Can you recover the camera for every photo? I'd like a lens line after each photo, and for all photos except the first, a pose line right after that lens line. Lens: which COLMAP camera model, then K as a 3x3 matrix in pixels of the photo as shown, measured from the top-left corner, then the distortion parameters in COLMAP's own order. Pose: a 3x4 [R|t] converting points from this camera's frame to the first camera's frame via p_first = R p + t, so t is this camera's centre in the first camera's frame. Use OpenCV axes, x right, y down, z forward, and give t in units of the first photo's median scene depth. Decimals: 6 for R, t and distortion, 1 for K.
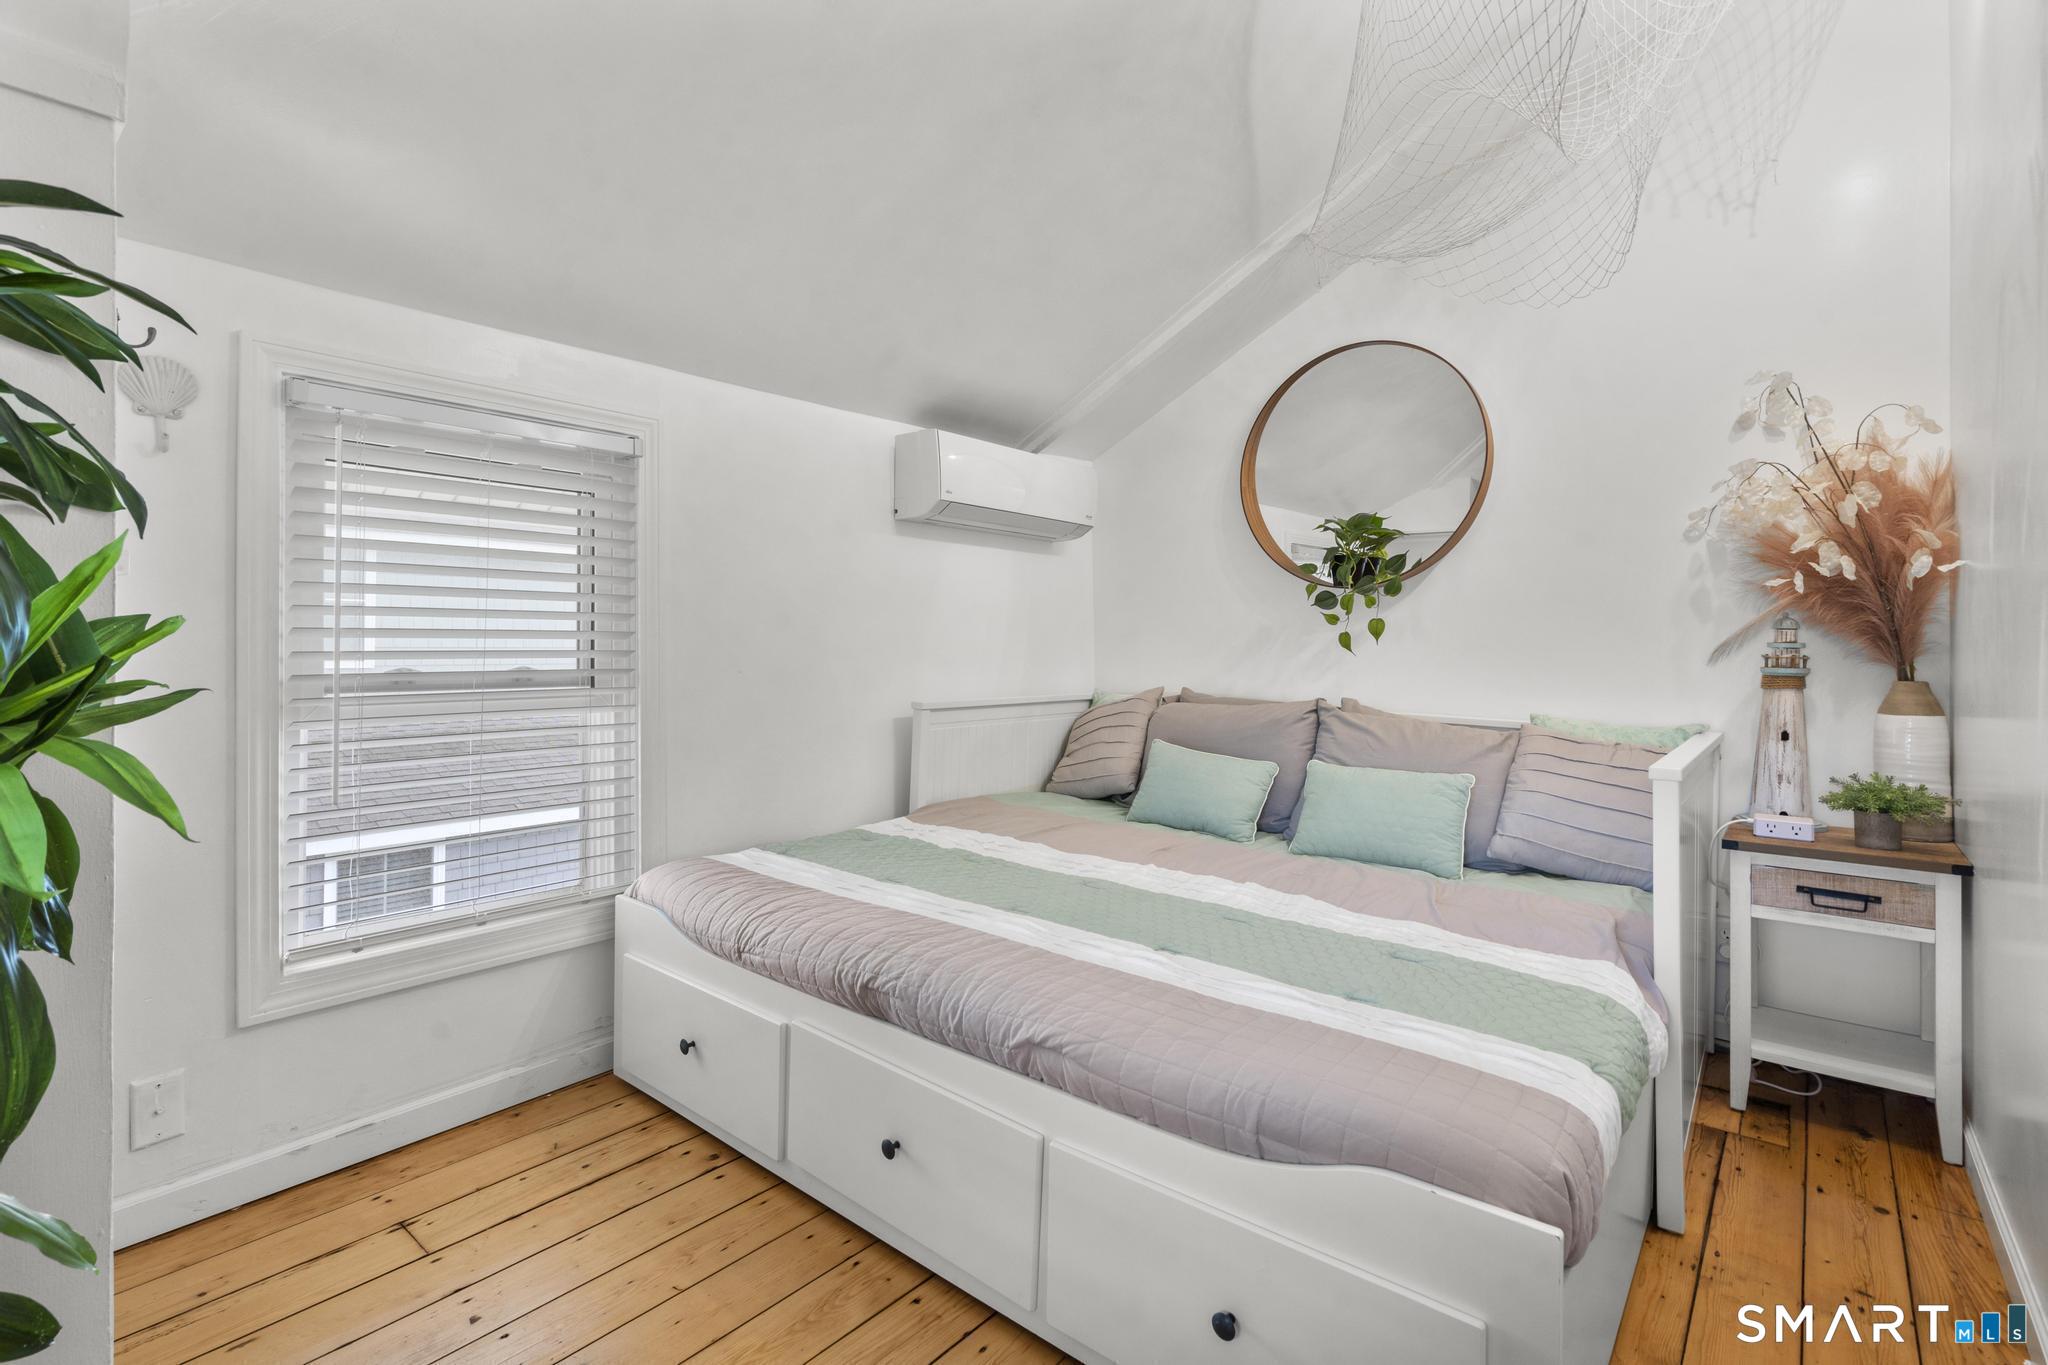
lens RADIAL K [[943.5, 0, 1012.2], [0, 943.5, 648.3], [0, 0, 1]] dist [-0.002510, 0.000829]
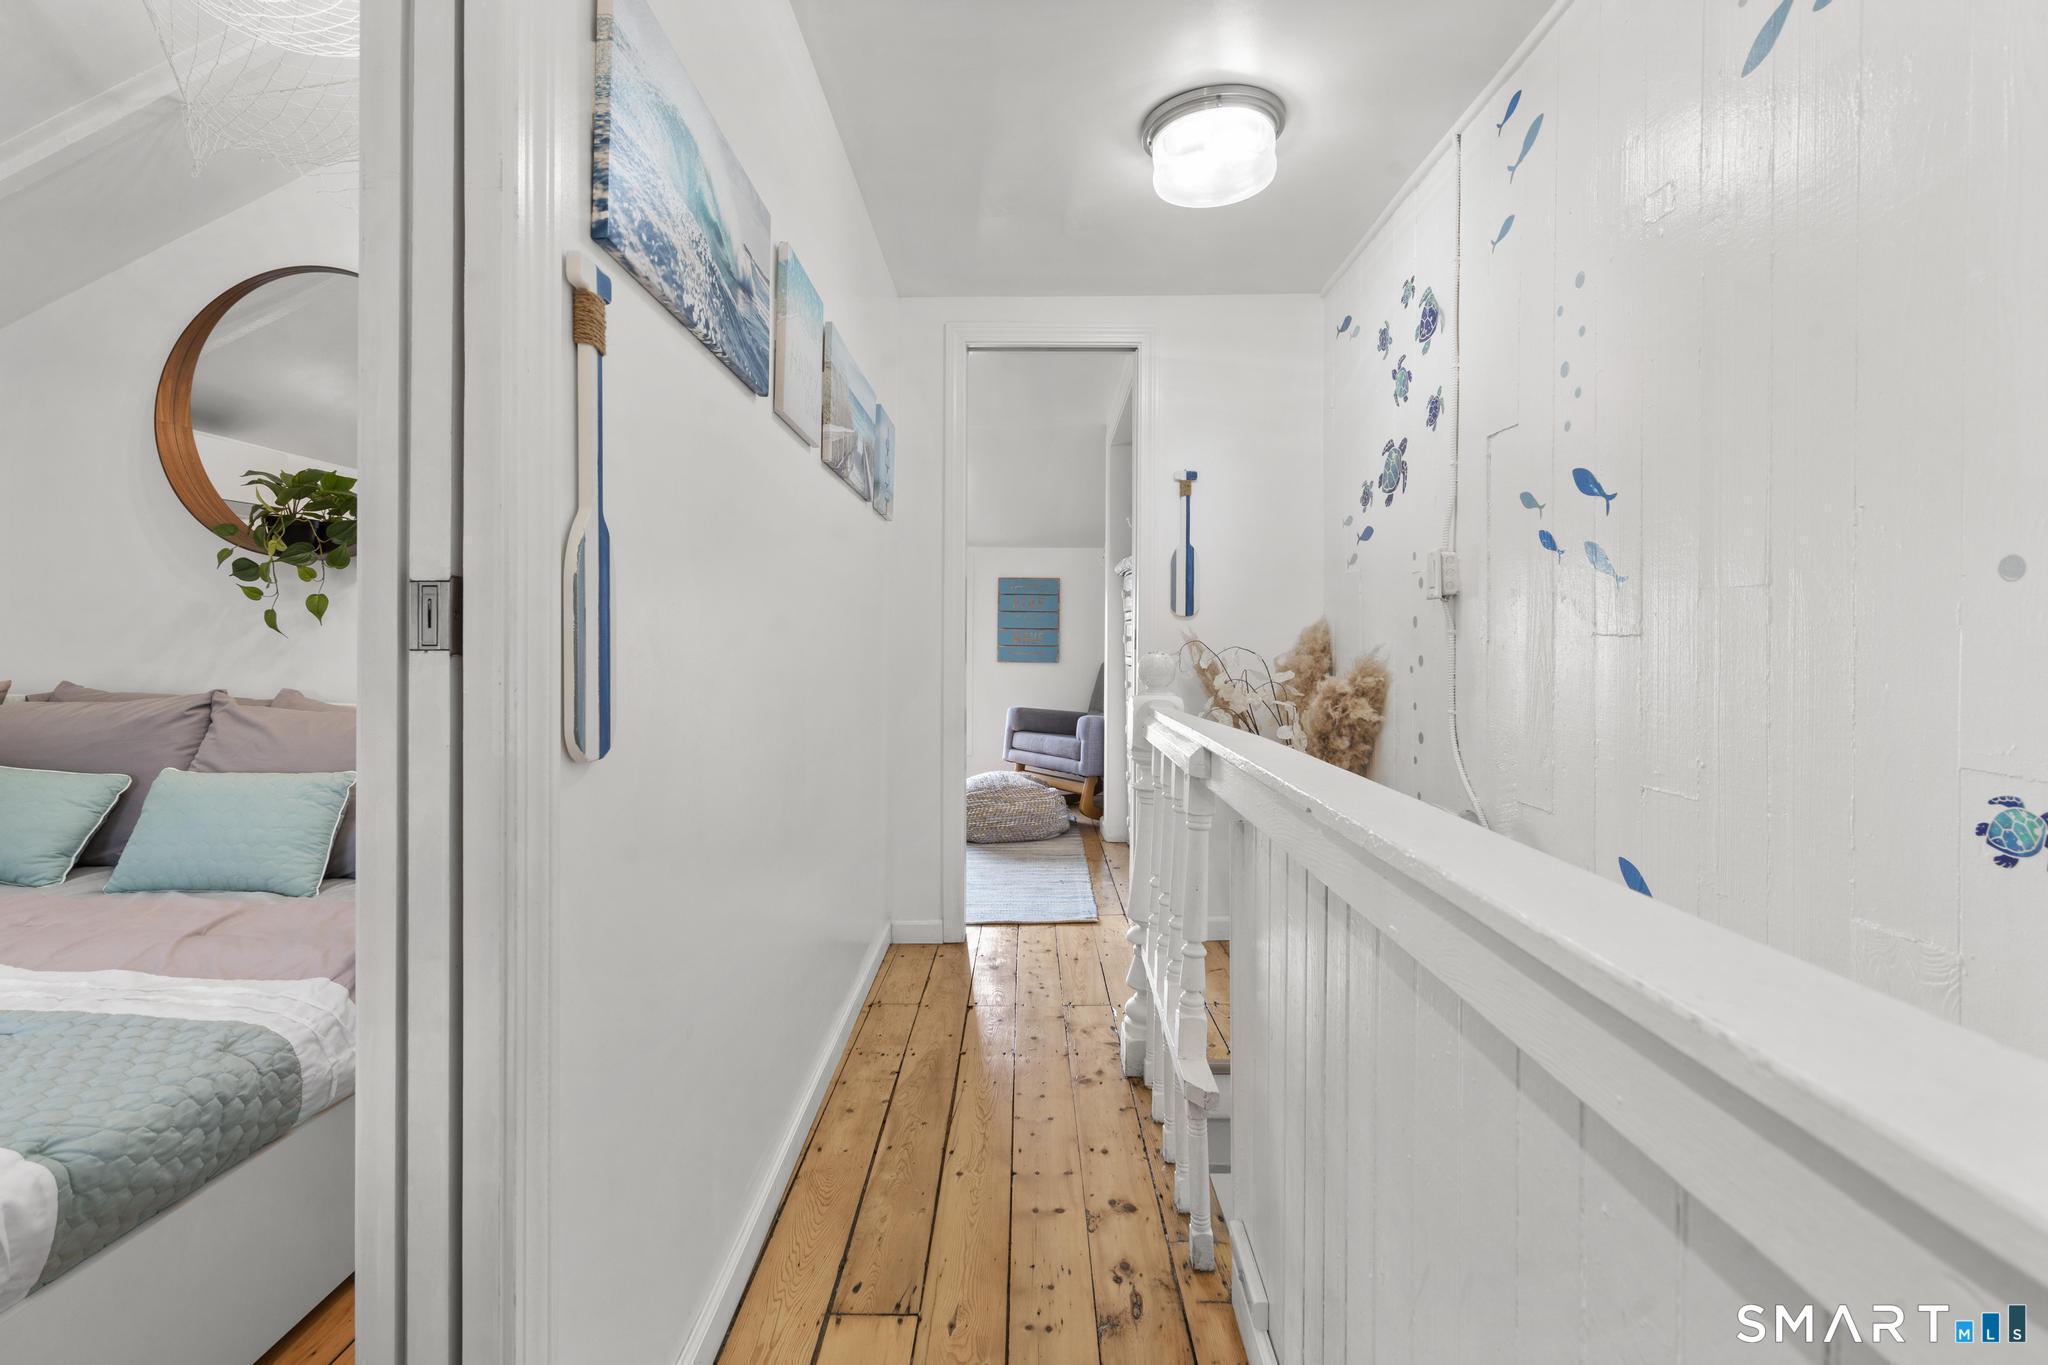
lens RADIAL K [[943.5, 0, 1012.2], [0, 943.5, 648.3], [0, 0, 1]] dist [-0.002510, 0.000829]
pose [[0.770486, 0.003780, 0.637445, 0.330255], [-0.006466, 0.999977, 0.001885, 0.011443], [-0.637424, -0.005574, 0.770493, -0.048047]]
